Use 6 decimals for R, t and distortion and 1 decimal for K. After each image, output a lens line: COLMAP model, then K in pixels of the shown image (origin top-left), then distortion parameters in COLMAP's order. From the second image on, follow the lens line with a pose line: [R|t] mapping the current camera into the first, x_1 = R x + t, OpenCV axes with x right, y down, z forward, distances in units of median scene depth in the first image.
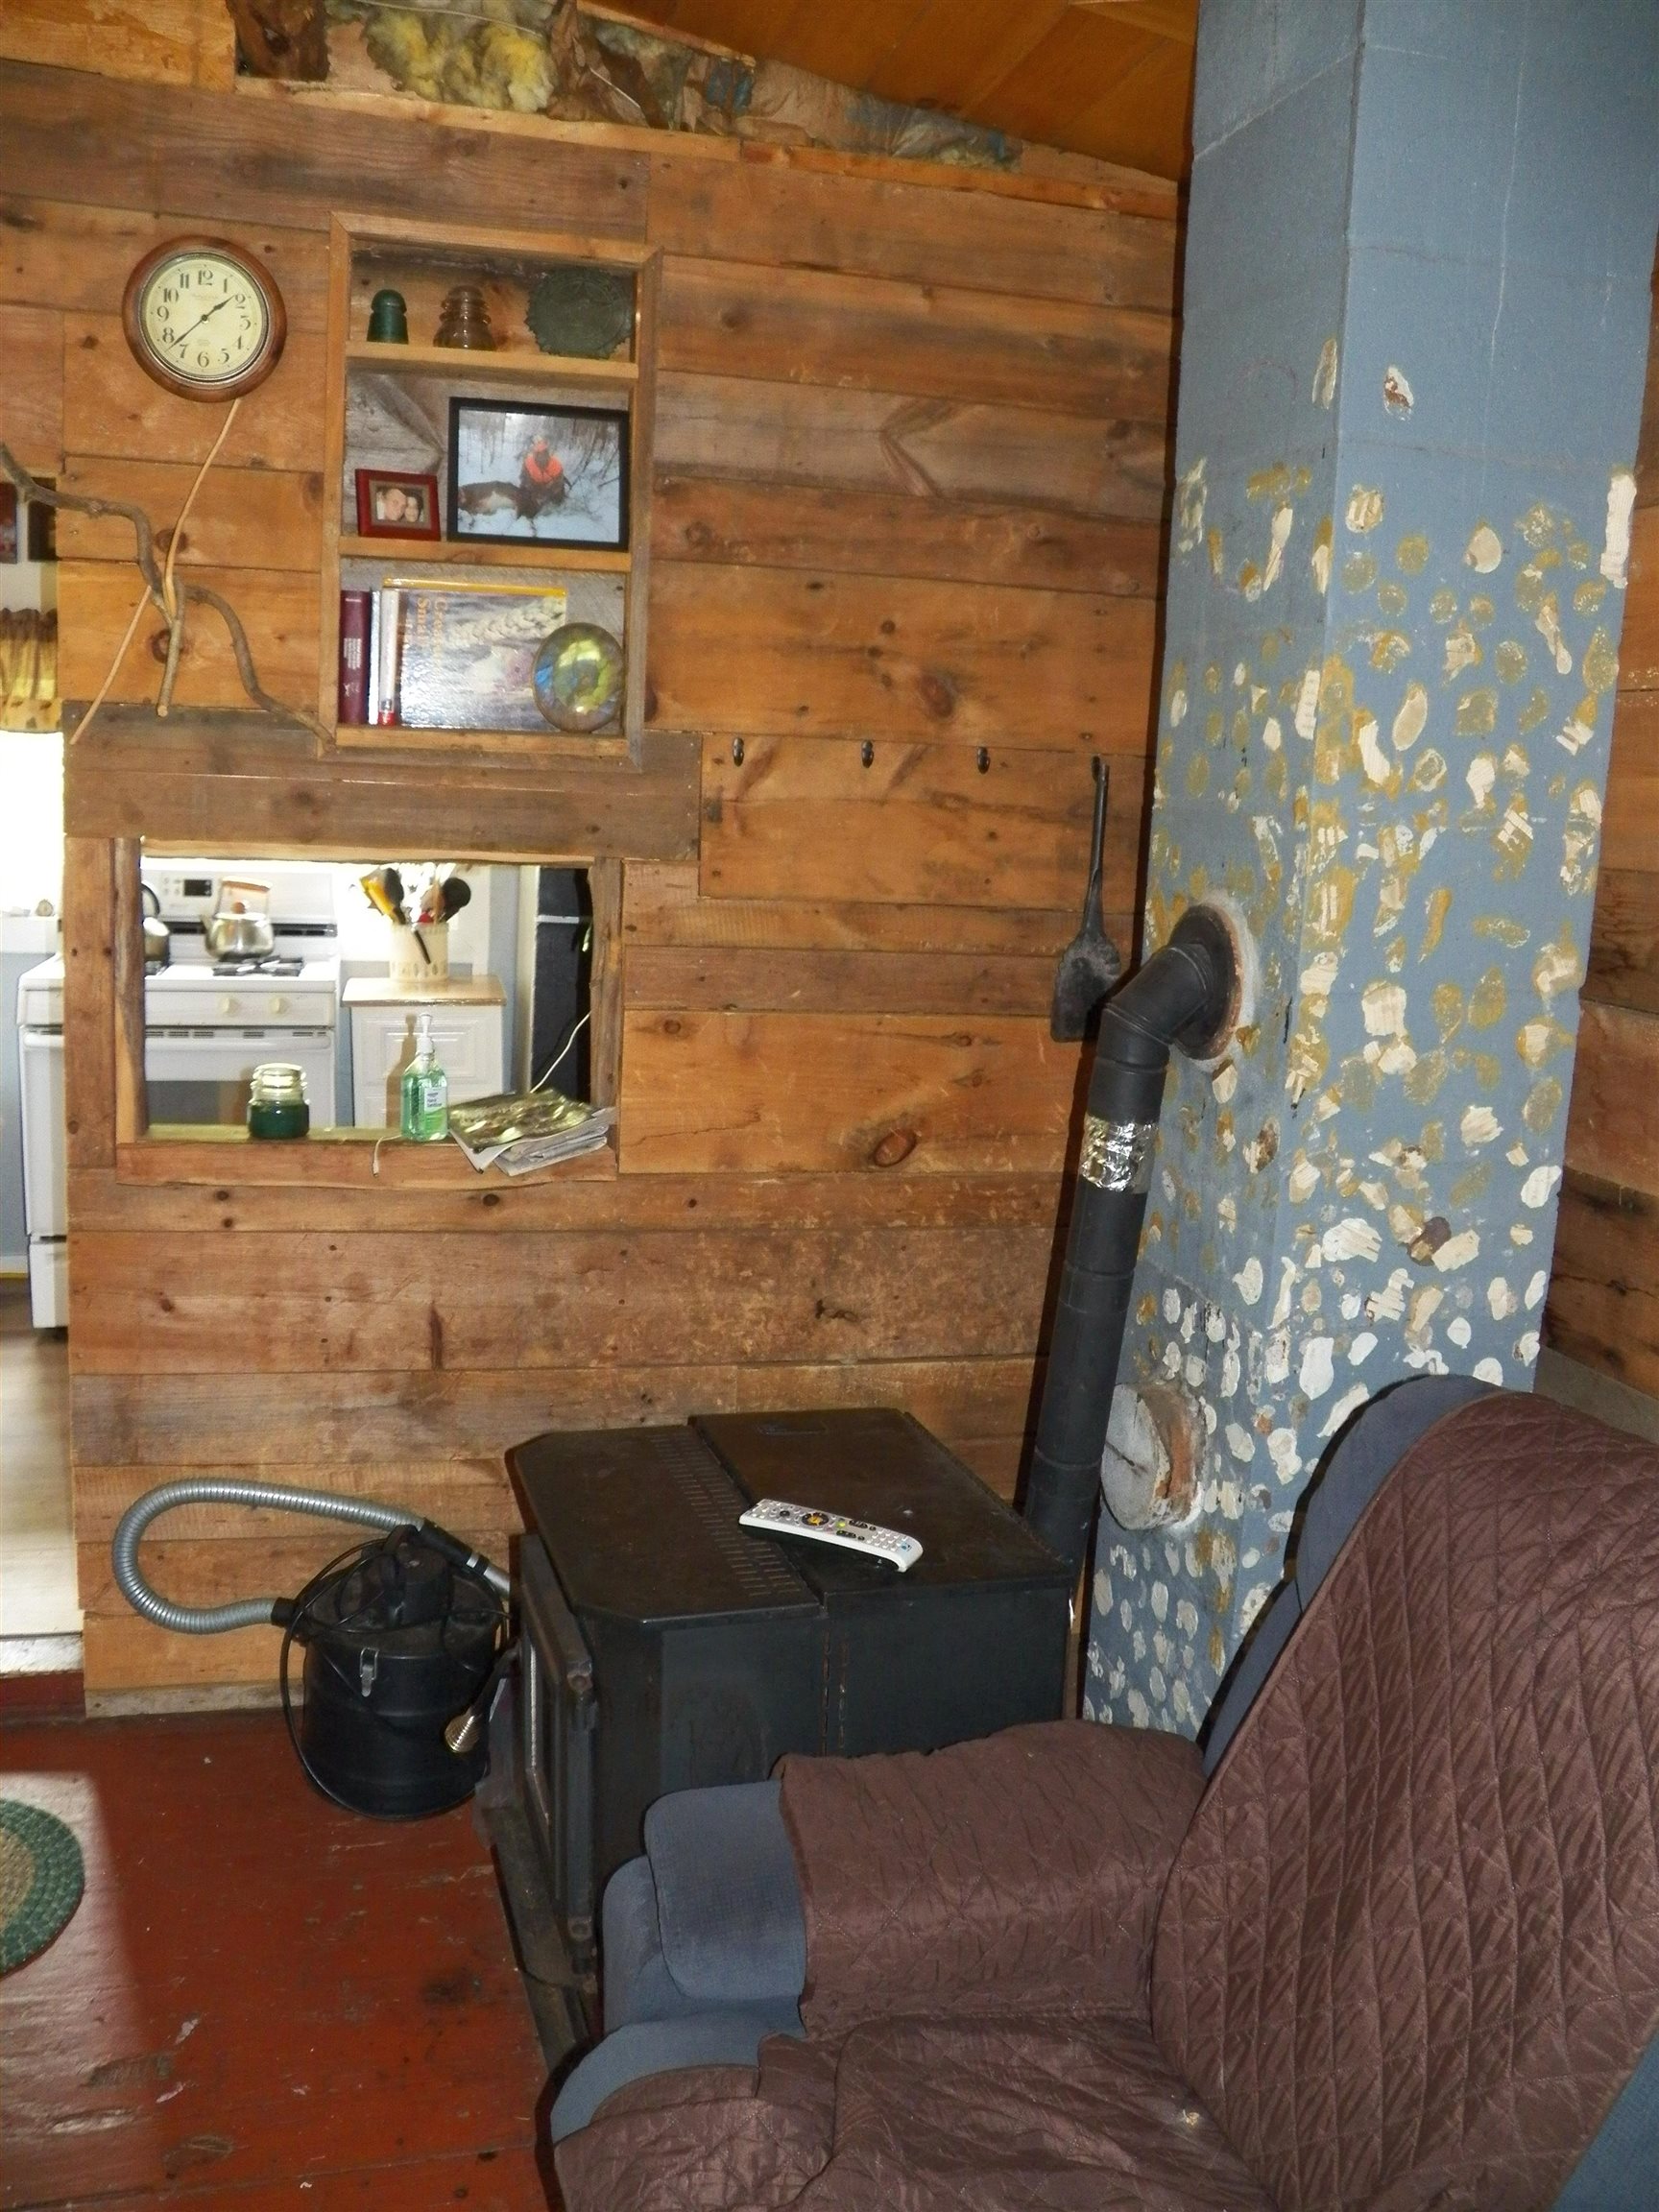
lens RADIAL K [[1803.5, 0, 822.5], [0, 1803.5, 1122.4], [0, 0, 1]] dist [-0.148613, 0.110634]
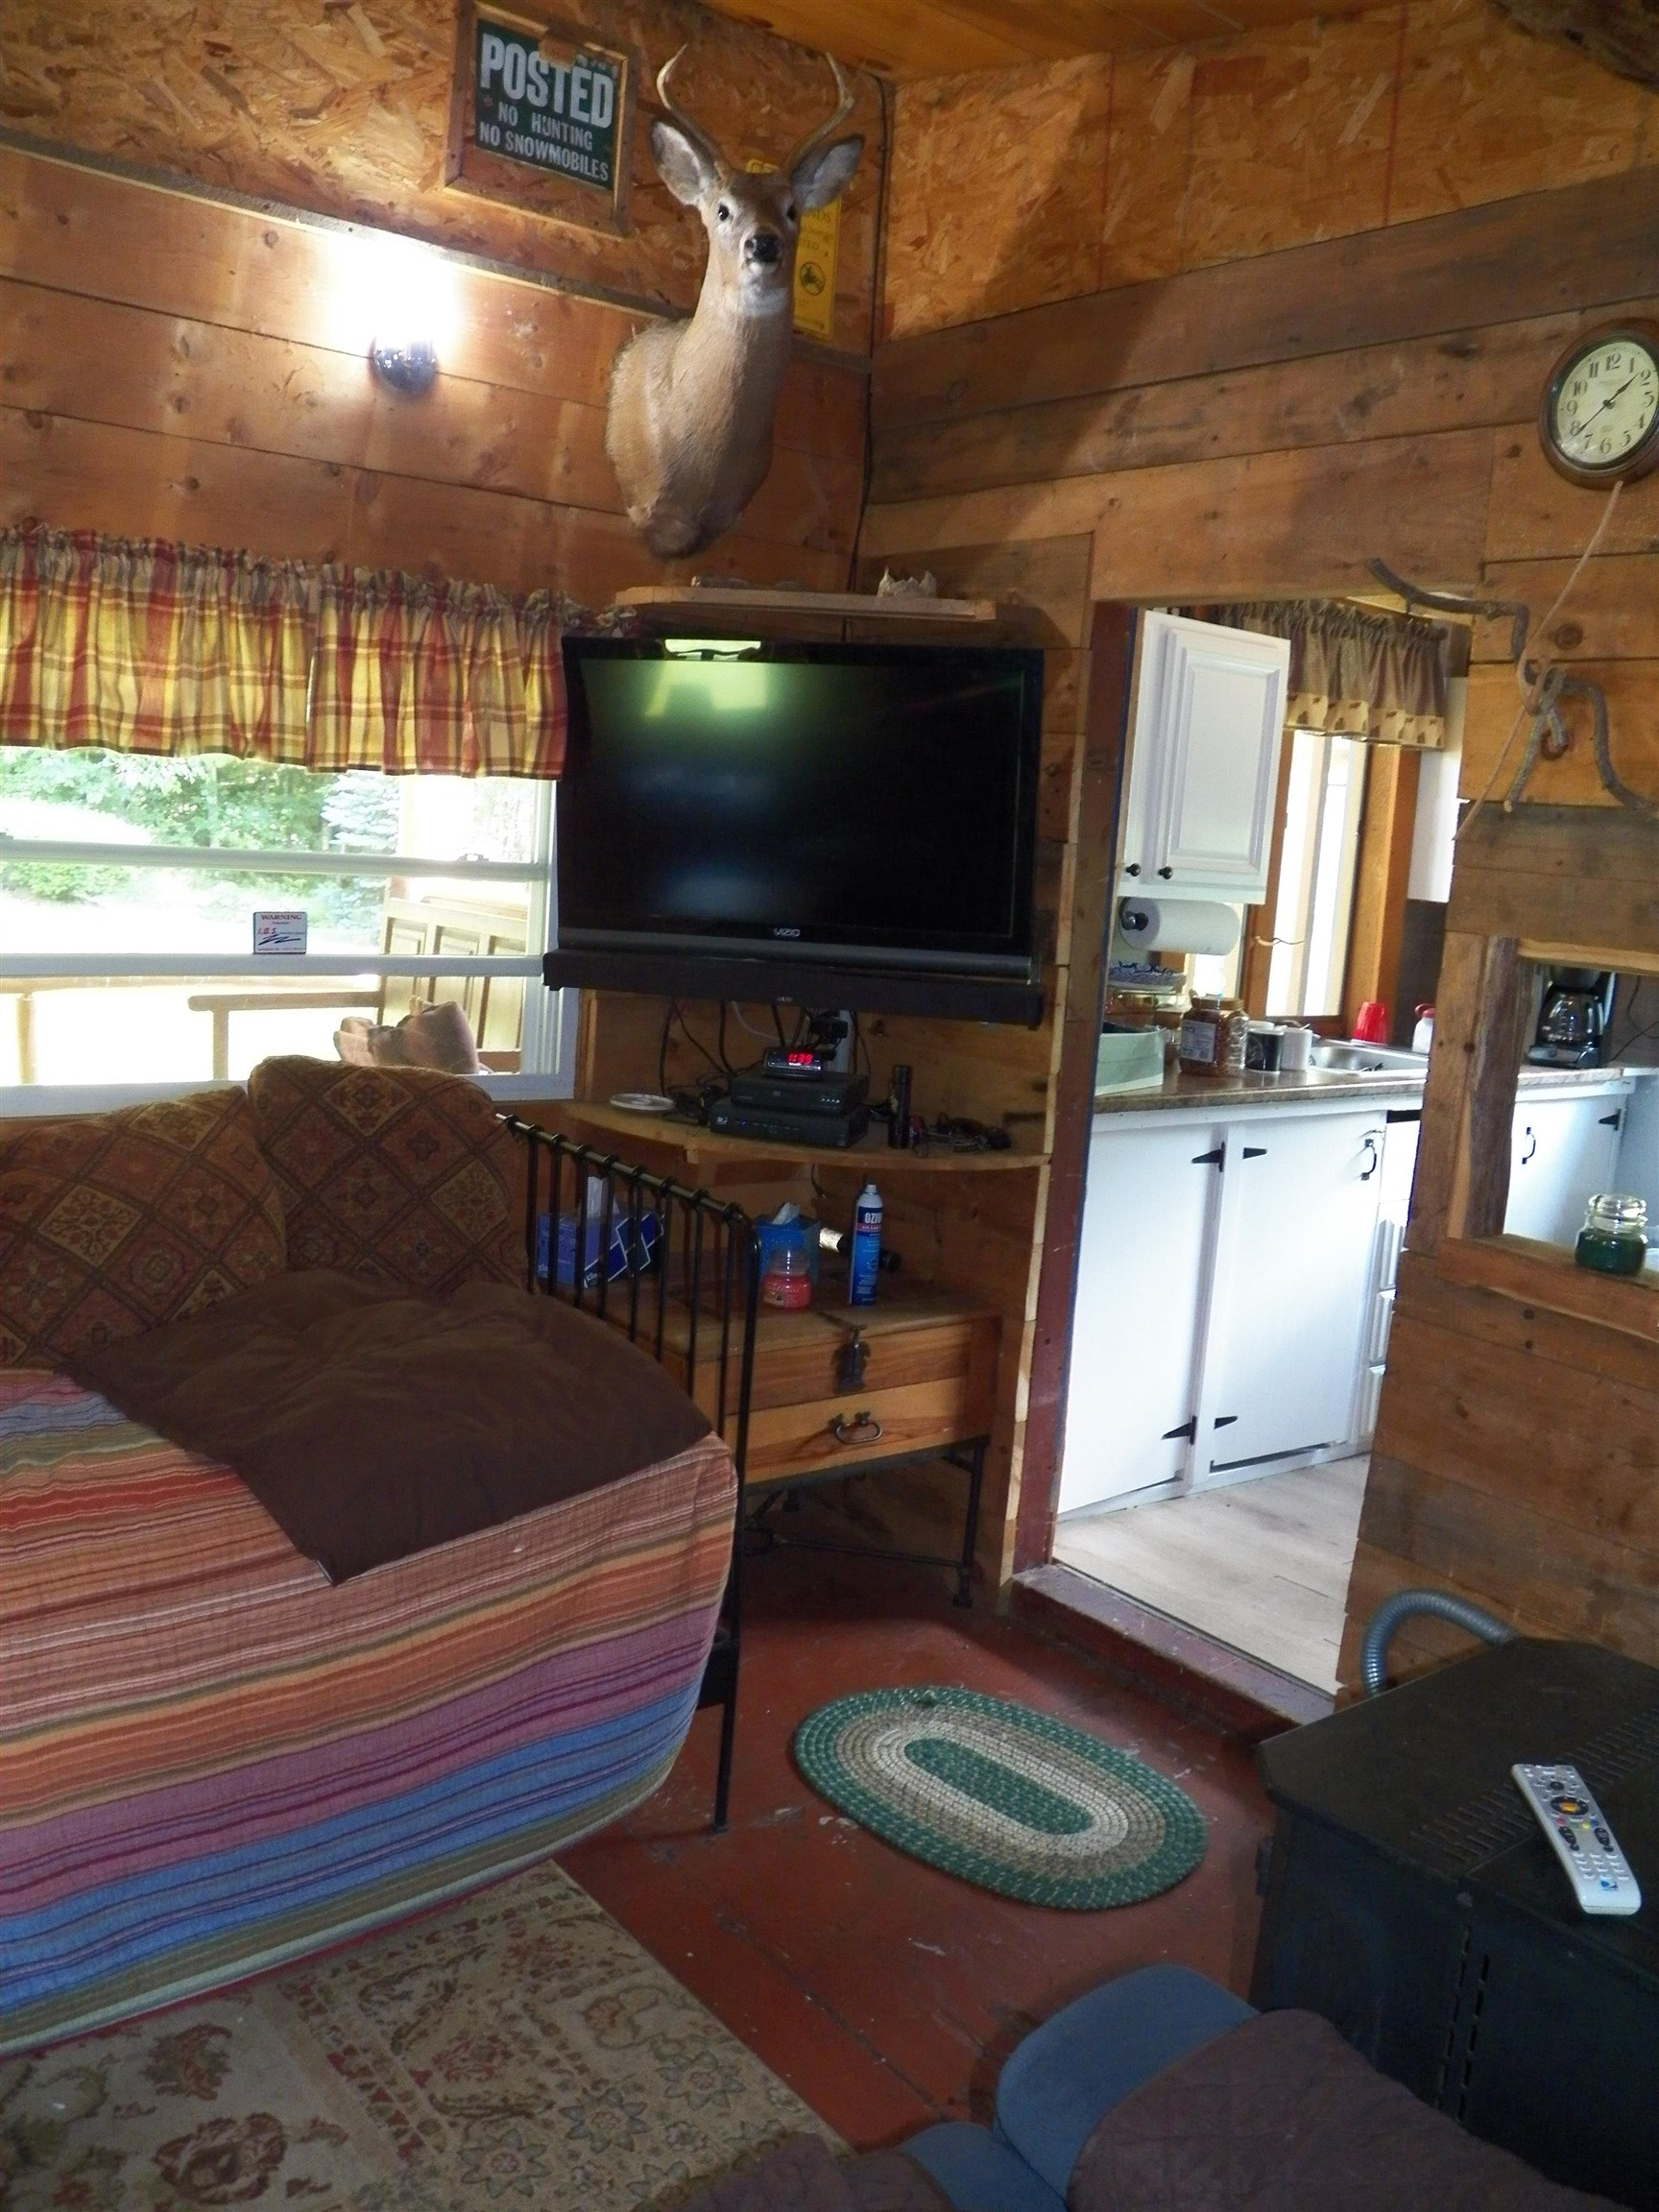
lens RADIAL K [[1803.5, 0, 822.5], [0, 1803.5, 1122.4], [0, 0, 1]] dist [-0.148613, 0.110634]
pose [[0.389602, 0.119732, -0.913167, 0.402145], [-0.206620, 0.977602, 0.040027, -0.020845], [0.897507, 0.173084, 0.405615, 0.286968]]
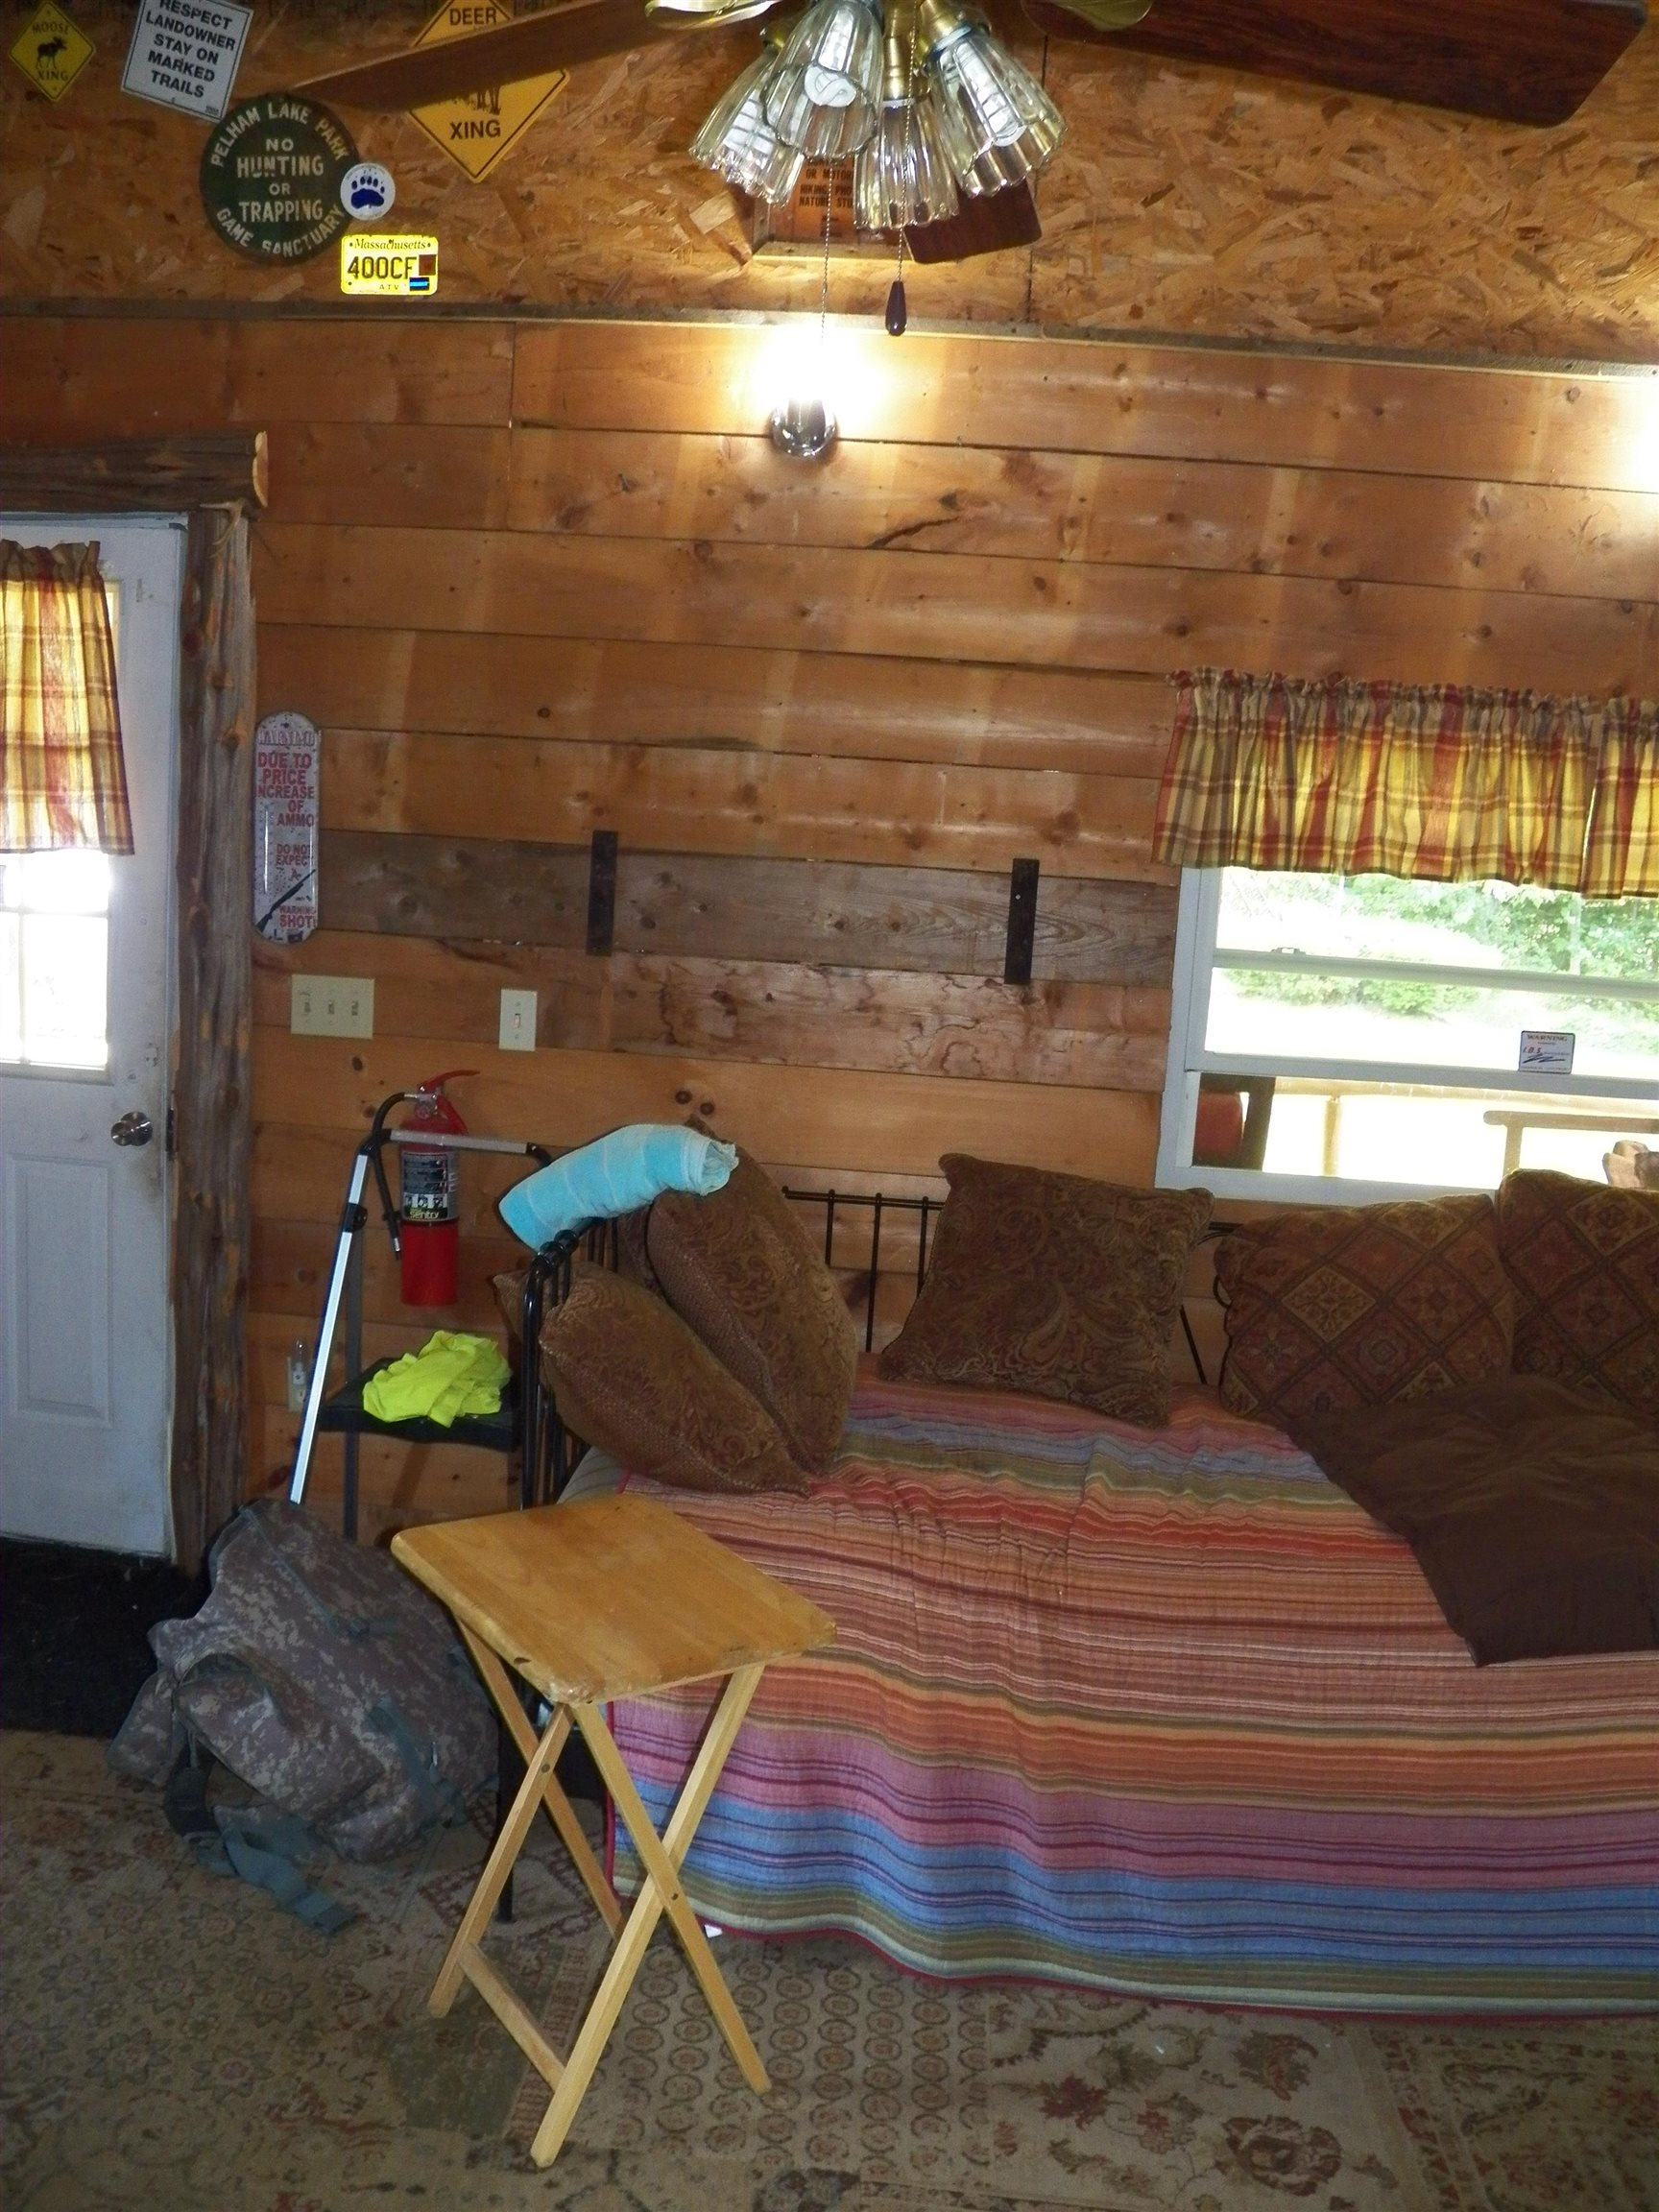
lens RADIAL K [[1803.5, 0, 822.5], [0, 1803.5, 1122.4], [0, 0, 1]] dist [-0.148613, 0.110634]
pose [[-0.328306, 0.061089, -0.942594, 0.632838], [-0.239233, 0.959992, 0.145542, -0.056959], [0.913774, 0.273282, -0.300557, 0.449969]]
